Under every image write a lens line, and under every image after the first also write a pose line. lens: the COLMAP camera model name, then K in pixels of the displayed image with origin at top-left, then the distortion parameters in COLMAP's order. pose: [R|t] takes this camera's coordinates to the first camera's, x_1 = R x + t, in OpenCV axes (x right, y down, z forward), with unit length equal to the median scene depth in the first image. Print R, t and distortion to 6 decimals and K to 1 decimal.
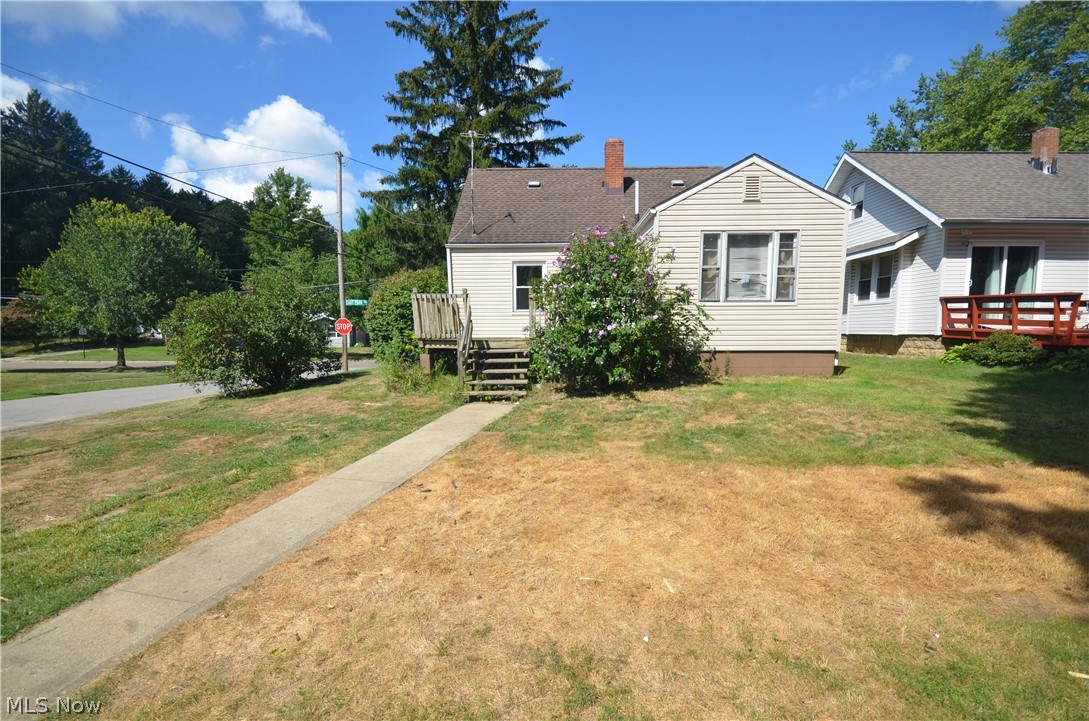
lens RADIAL K [[472.3, 0, 542.9], [0, 472.3, 381.5], [0, 0, 1]] dist [0.011969, -0.015116]
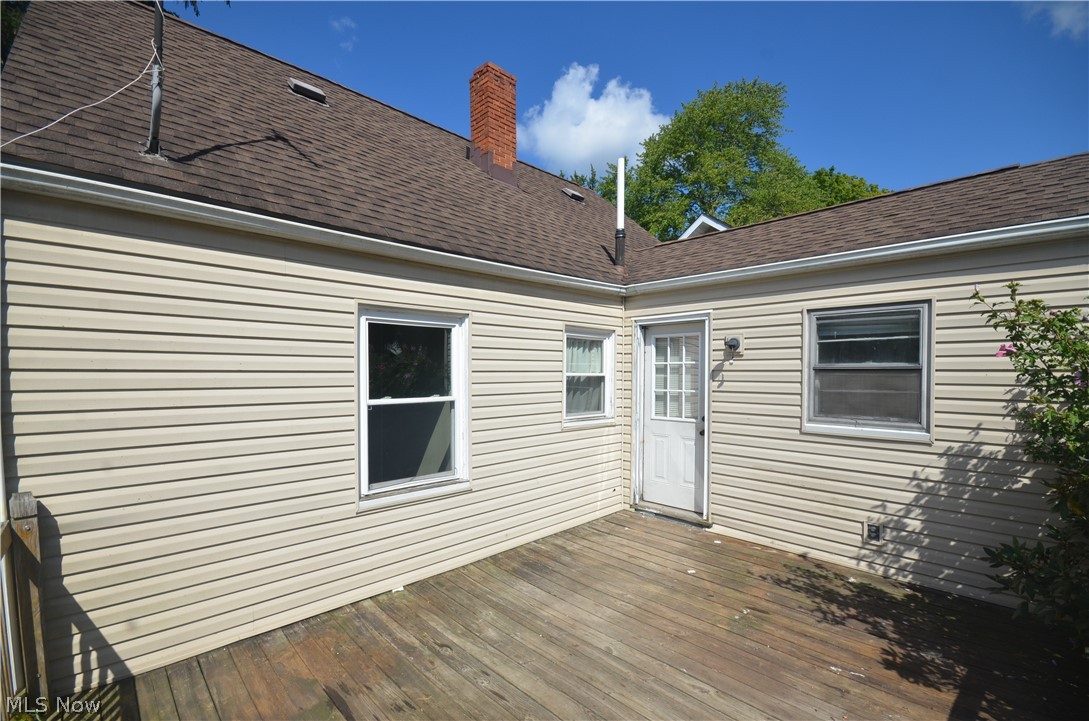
lens RADIAL K [[472.3, 0, 542.9], [0, 472.3, 381.5], [0, 0, 1]] dist [0.011969, -0.015116]
pose [[0.698739, -0.009091, 0.715319, -0.175237], [0.077624, 0.994979, -0.063180, -0.188224], [-0.711153, 0.099672, 0.695936, 0.755761]]
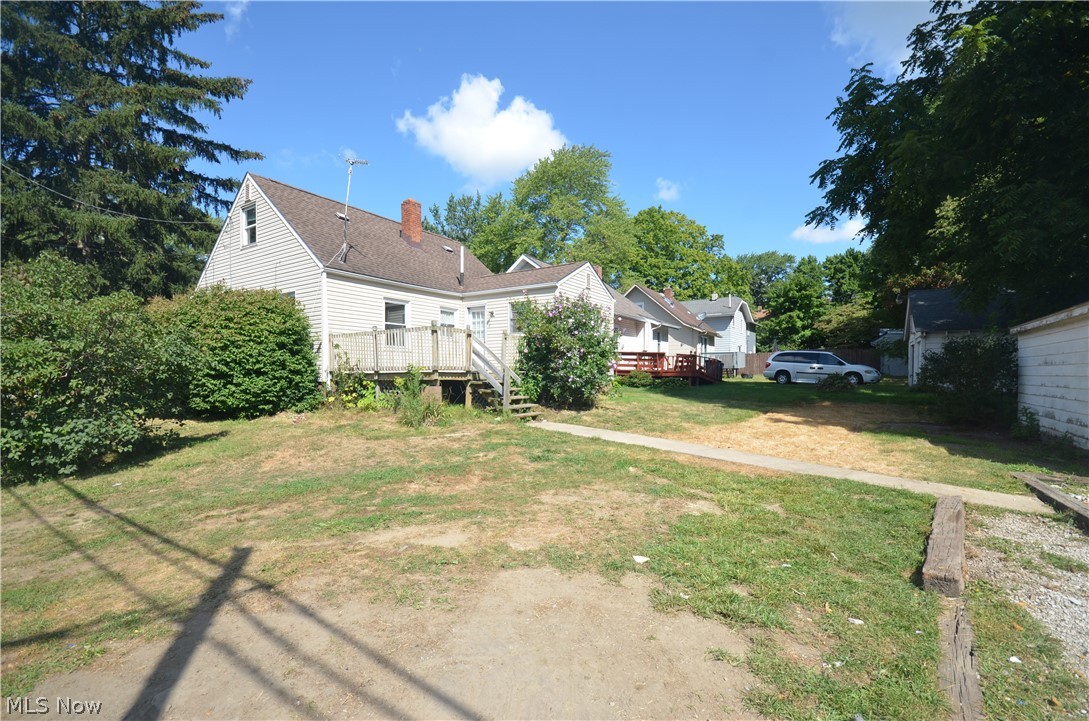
lens RADIAL K [[472.3, 0, 542.9], [0, 472.3, 381.5], [0, 0, 1]] dist [0.011969, -0.015116]
pose [[0.529281, -0.011097, 0.848374, -0.728801], [0.092356, 0.994726, -0.044607, -0.001434], [-0.843405, 0.101962, 0.527515, 0.210659]]
